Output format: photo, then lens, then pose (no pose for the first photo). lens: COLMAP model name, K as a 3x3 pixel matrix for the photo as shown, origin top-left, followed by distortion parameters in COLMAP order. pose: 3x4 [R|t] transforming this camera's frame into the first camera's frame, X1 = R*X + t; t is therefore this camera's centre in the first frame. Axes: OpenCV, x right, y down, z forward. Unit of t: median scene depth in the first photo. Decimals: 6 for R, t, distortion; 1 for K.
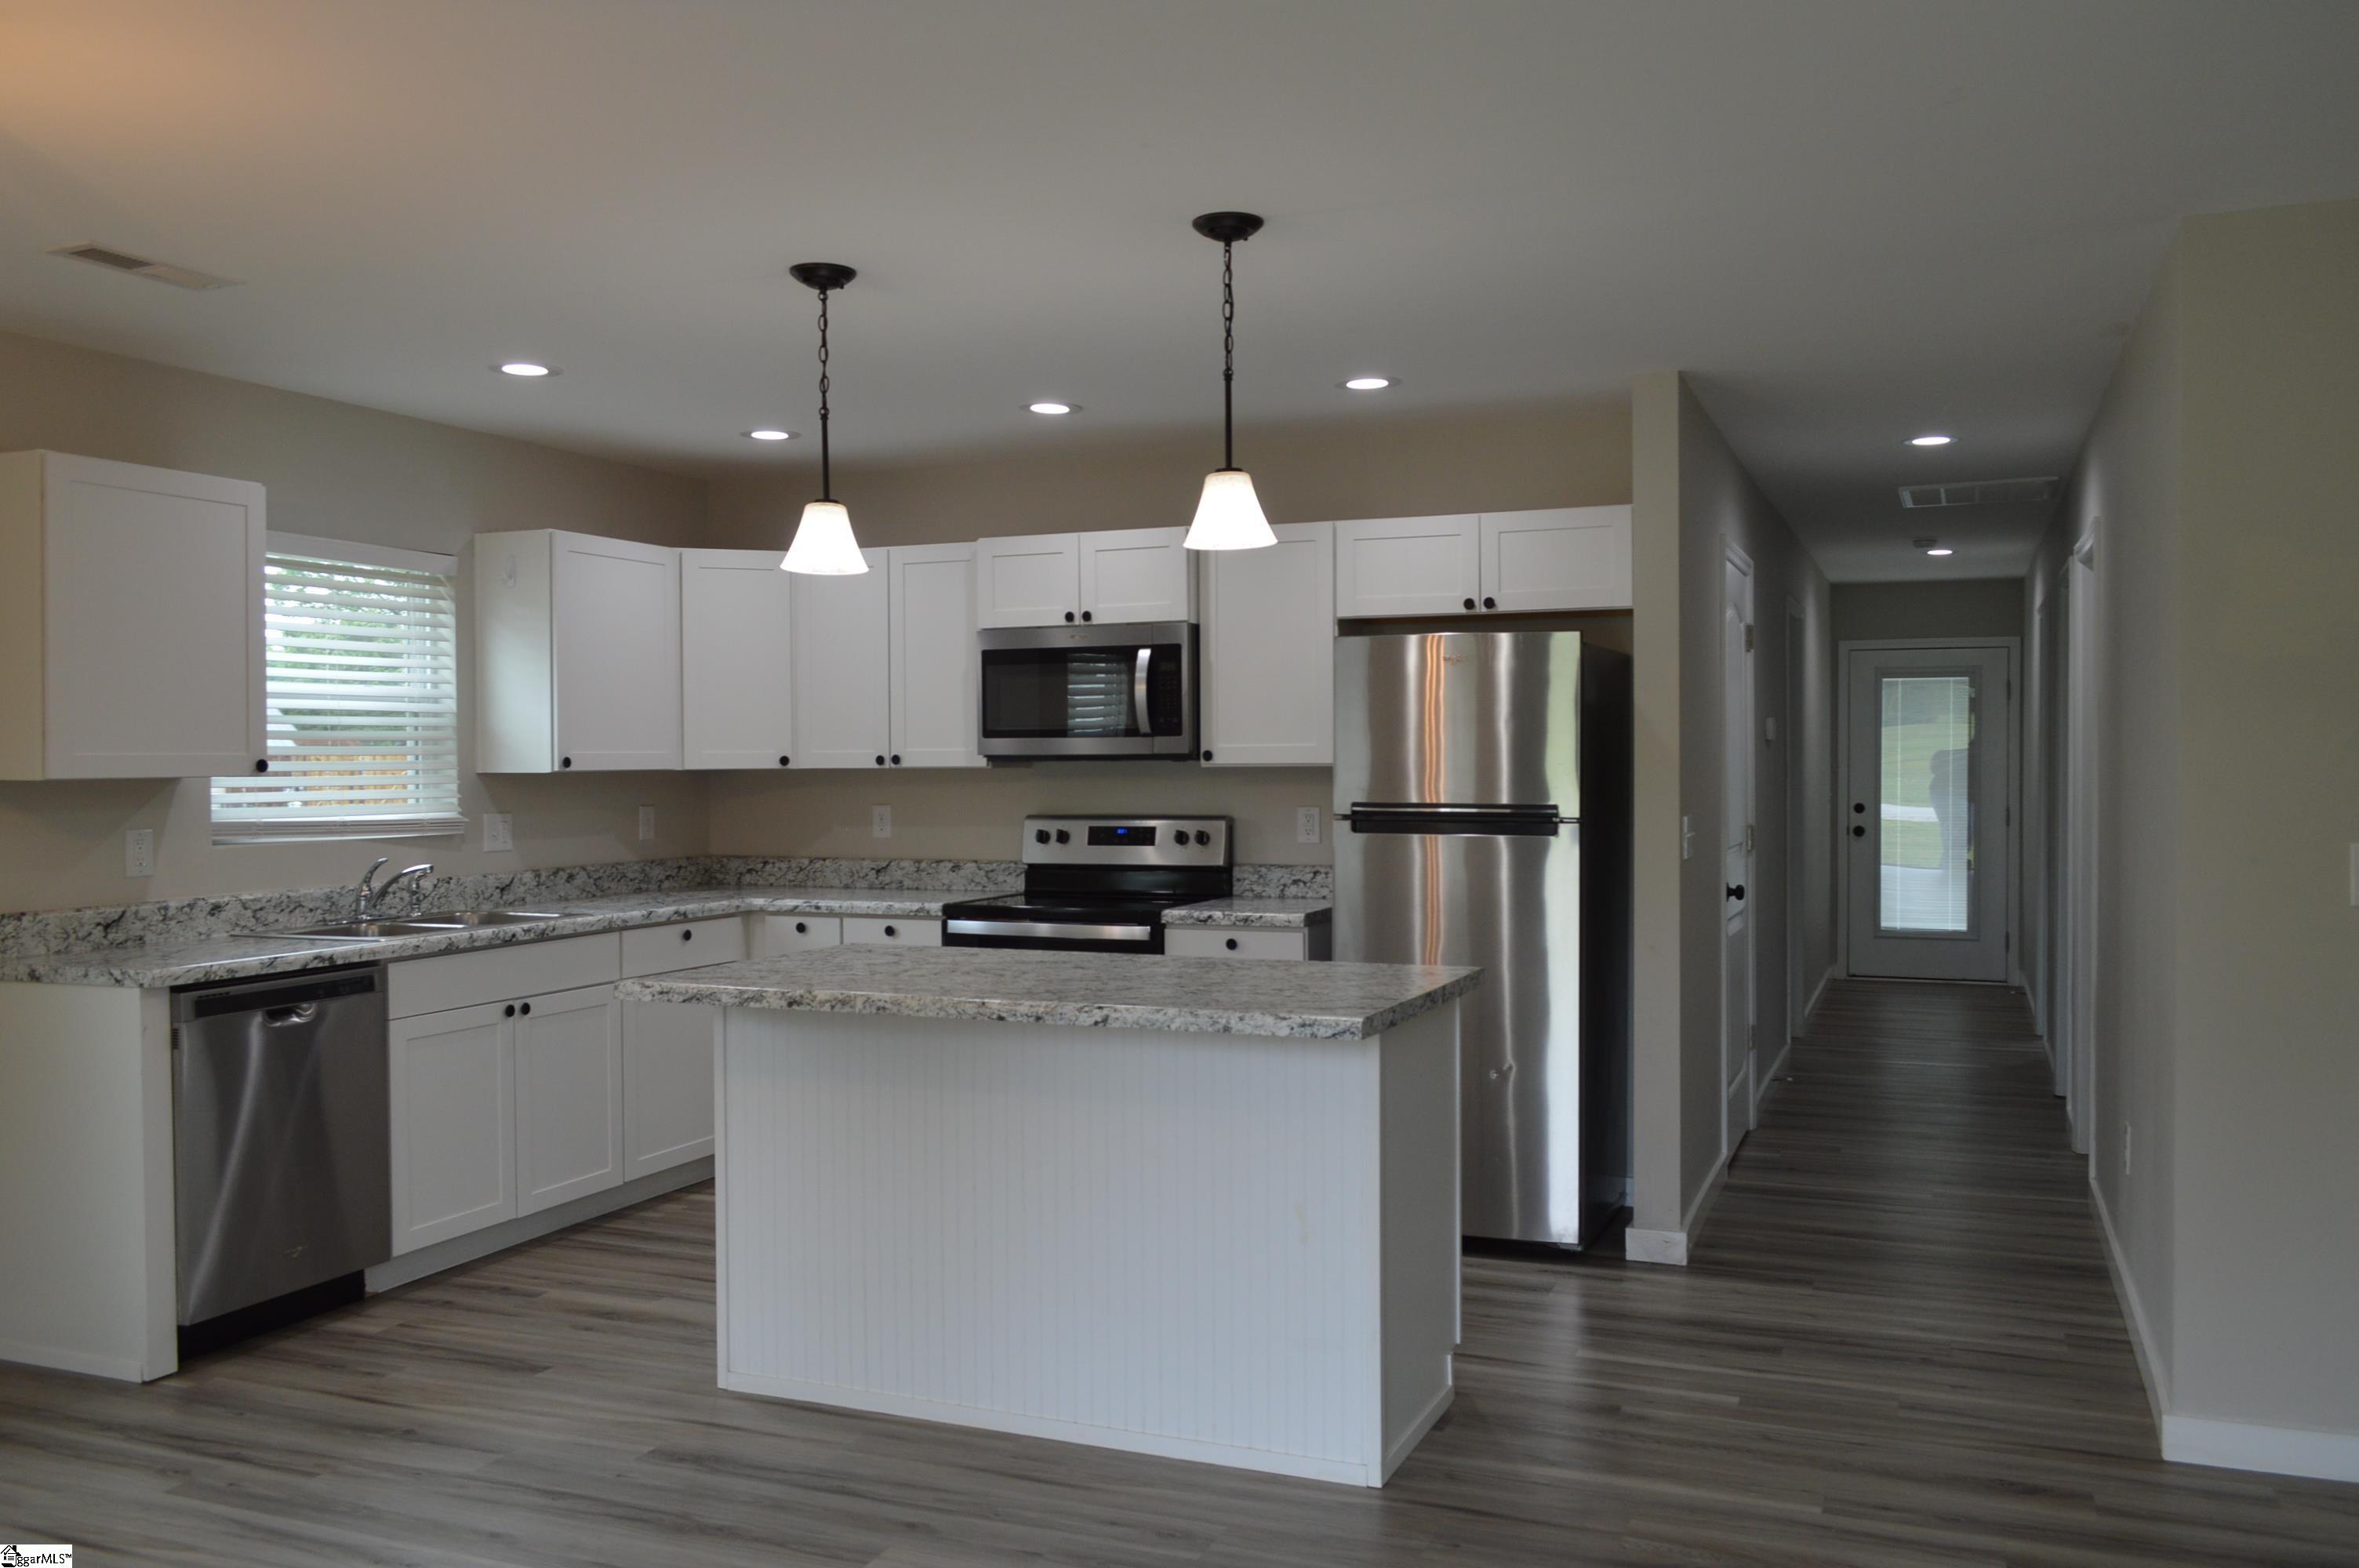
lens RADIAL K [[1882.1, 0, 1184.4], [0, 1882.1, 791.4], [0, 0, 1]] dist [-0.000529, 0.004336]
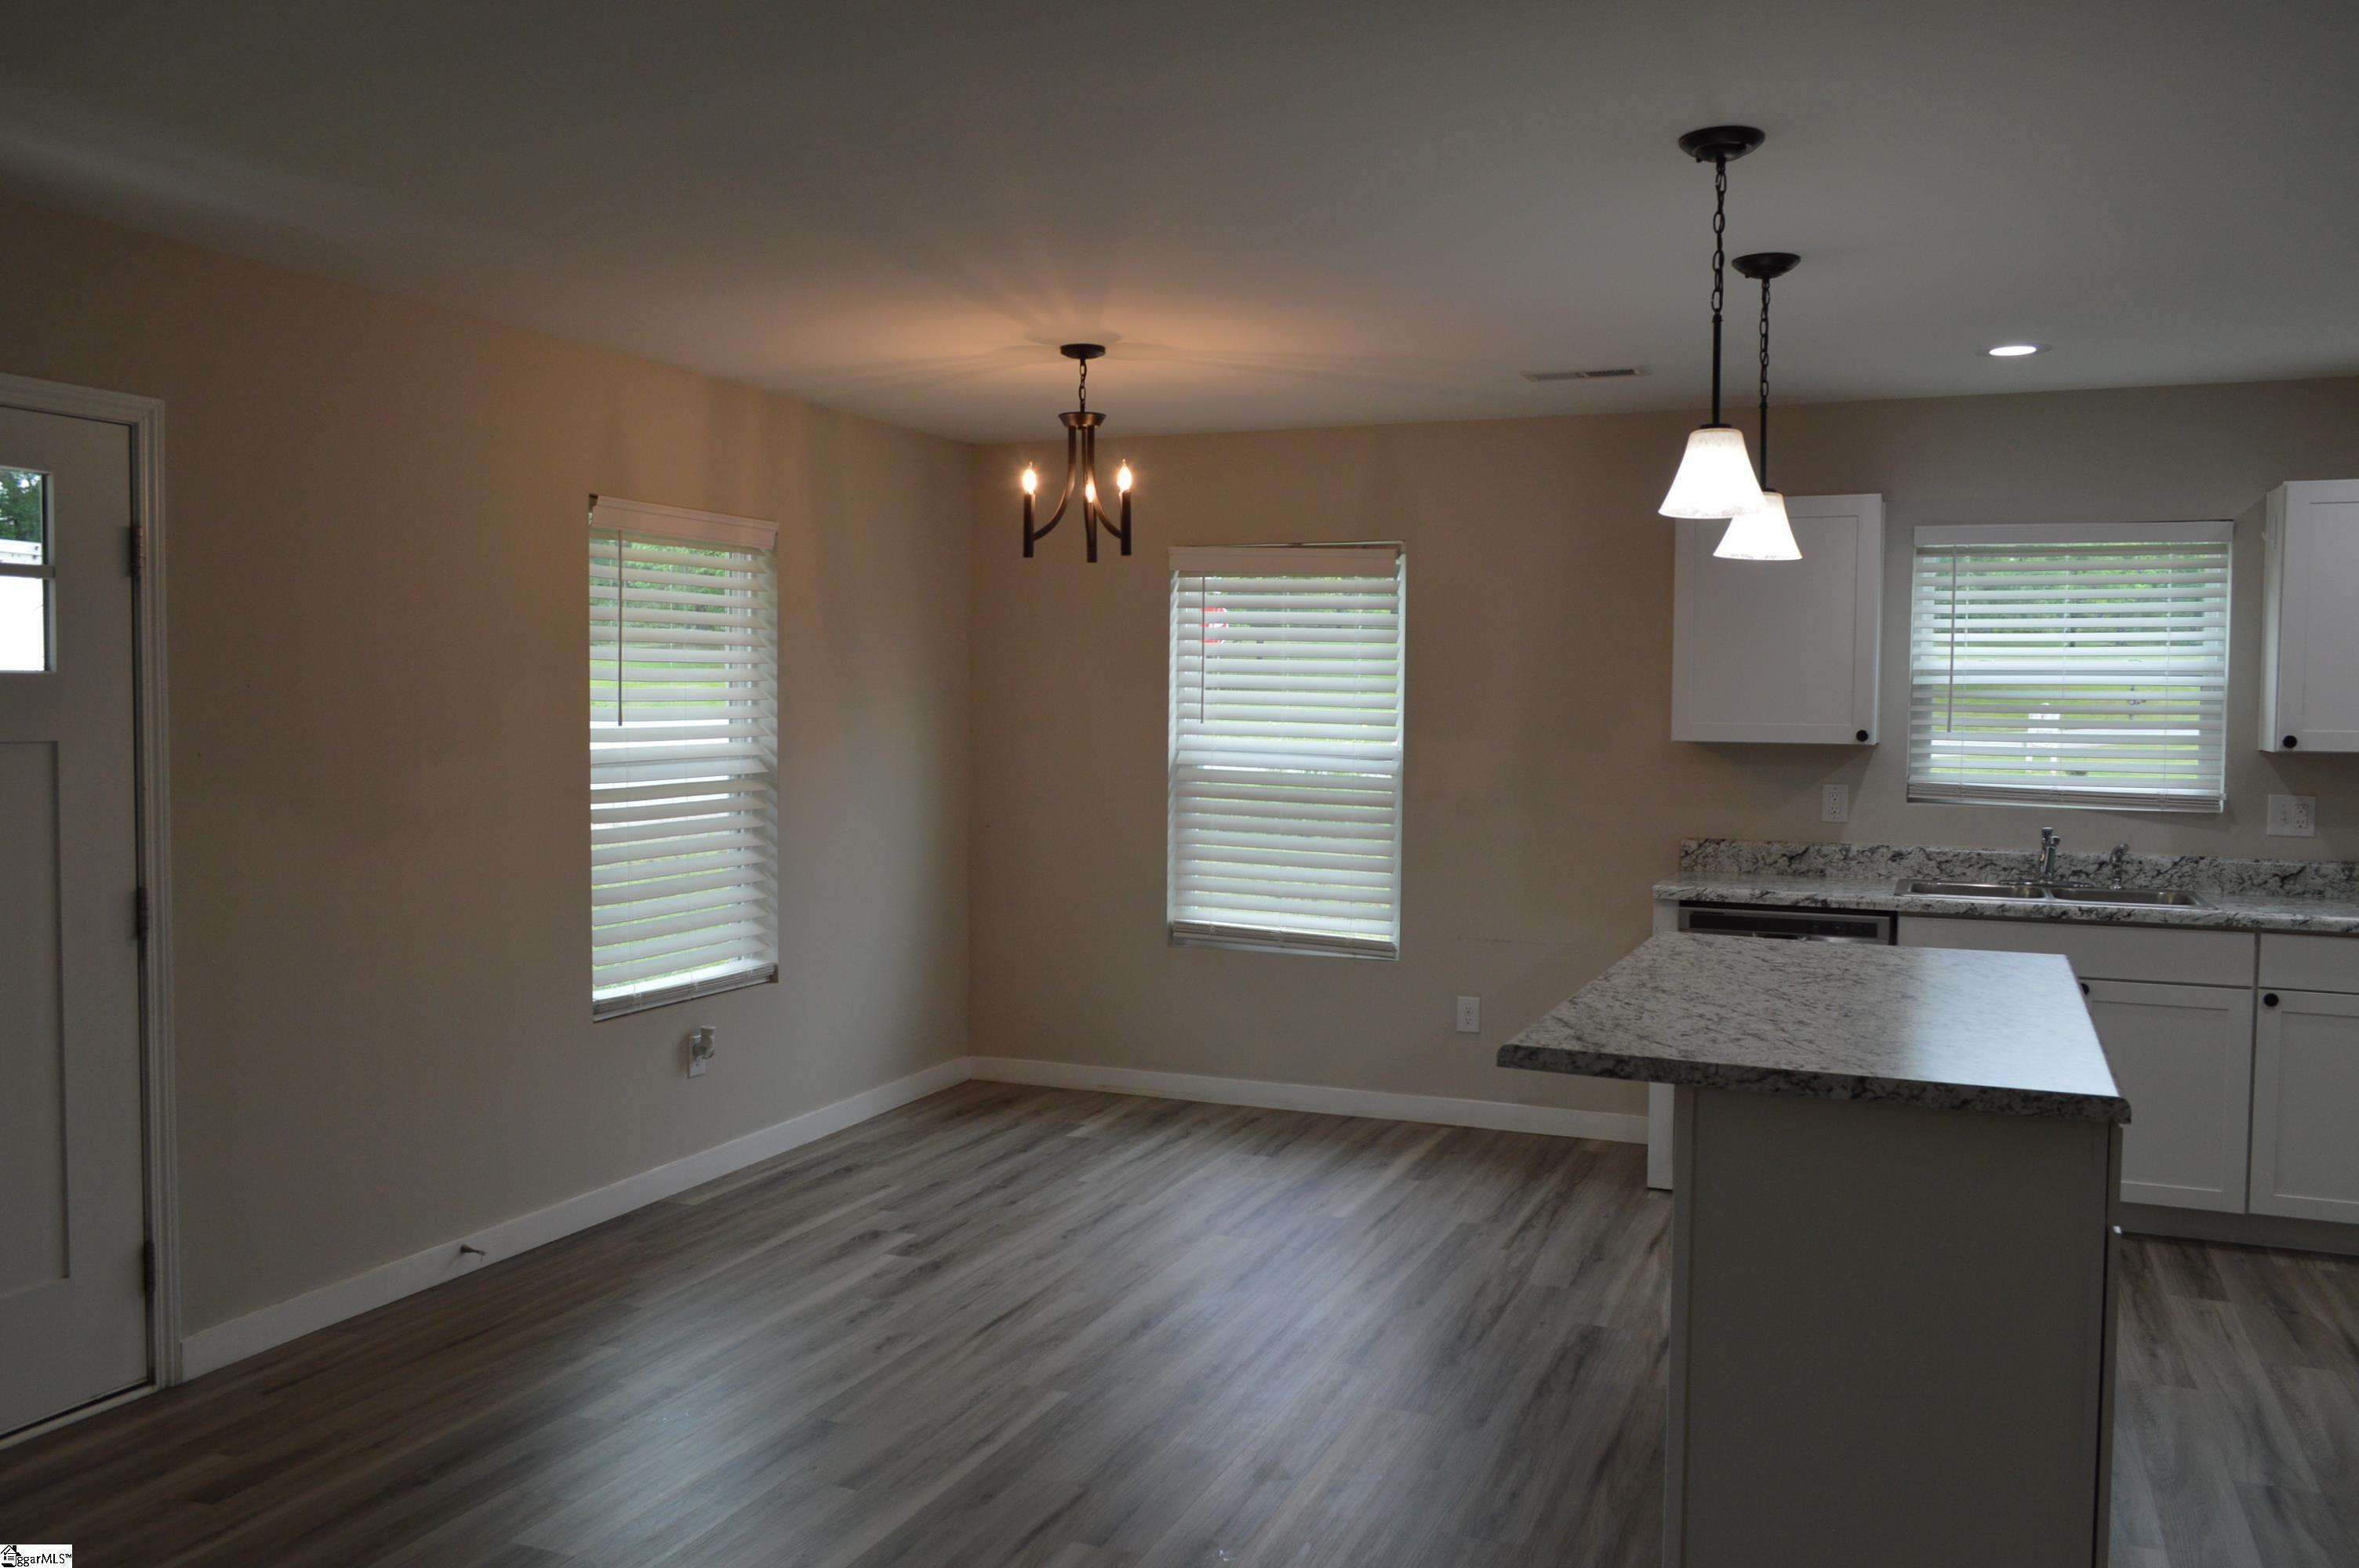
lens RADIAL K [[1882.1, 0, 1184.4], [0, 1882.1, 791.4], [0, 0, 1]] dist [-0.000529, 0.004336]
pose [[-0.004648, 0.057398, -0.998341, 0.676573], [-0.028150, 0.997948, 0.057507, -0.033881], [0.999593, 0.028370, -0.003022, 0.569517]]
